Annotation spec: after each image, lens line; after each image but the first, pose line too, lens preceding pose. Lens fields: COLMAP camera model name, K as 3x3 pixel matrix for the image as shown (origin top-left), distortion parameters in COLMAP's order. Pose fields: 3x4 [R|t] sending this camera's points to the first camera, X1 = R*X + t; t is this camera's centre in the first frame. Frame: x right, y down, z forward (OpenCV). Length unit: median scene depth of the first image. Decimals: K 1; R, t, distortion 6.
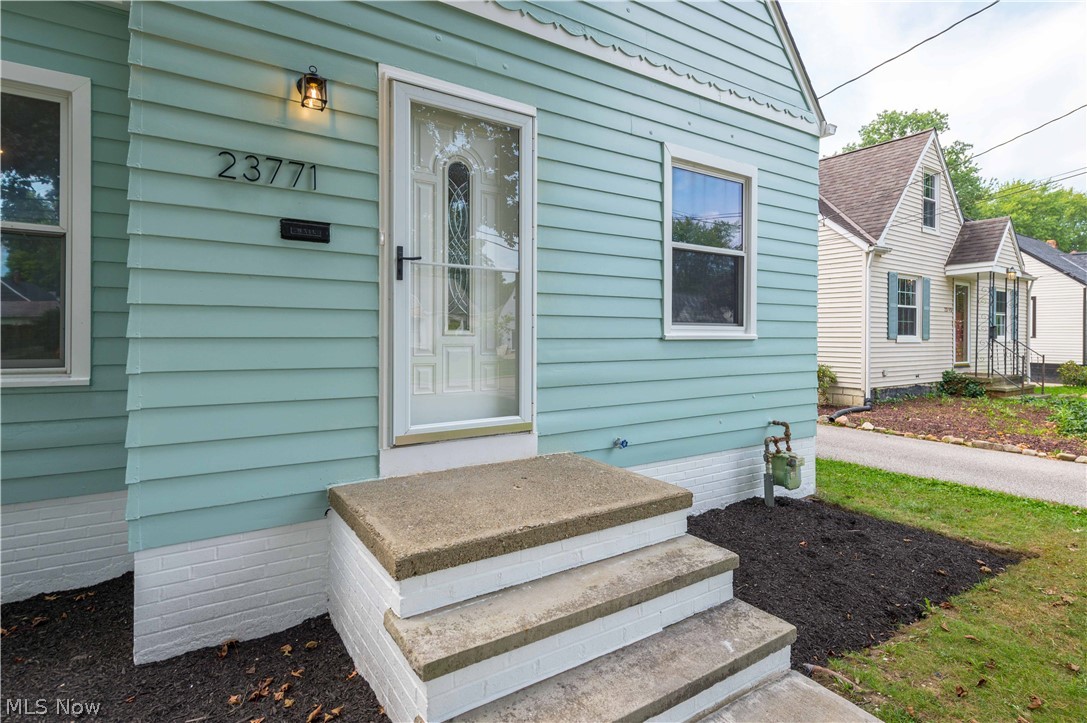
lens RADIAL K [[608.2, 0, 543.3], [0, 608.2, 350.0], [0, 0, 1]] dist [0.000352, -0.000012]
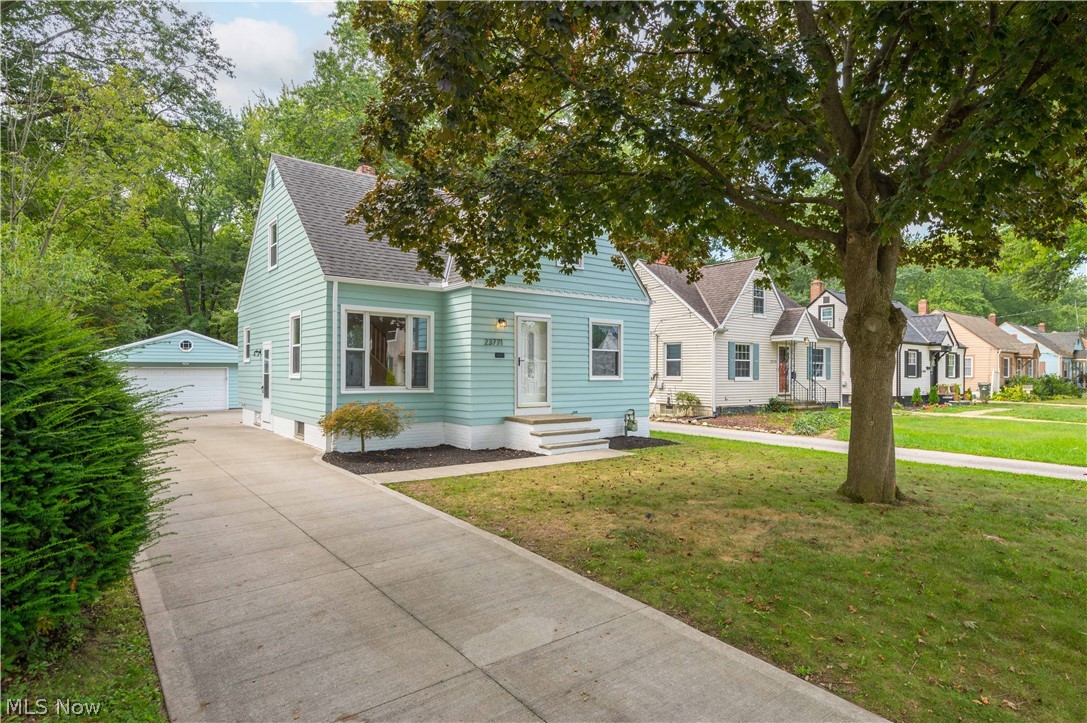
lens RADIAL K [[668.9, 0, 543.5], [0, 668.9, 361.5], [0, 0, 1]] dist [0.001019, 0.000027]
pose [[0.998207, 0.003732, 0.059733, -0.225108], [-0.001431, 0.999257, -0.038513, 0.016286], [-0.059832, 0.038358, 0.997471, -2.242249]]
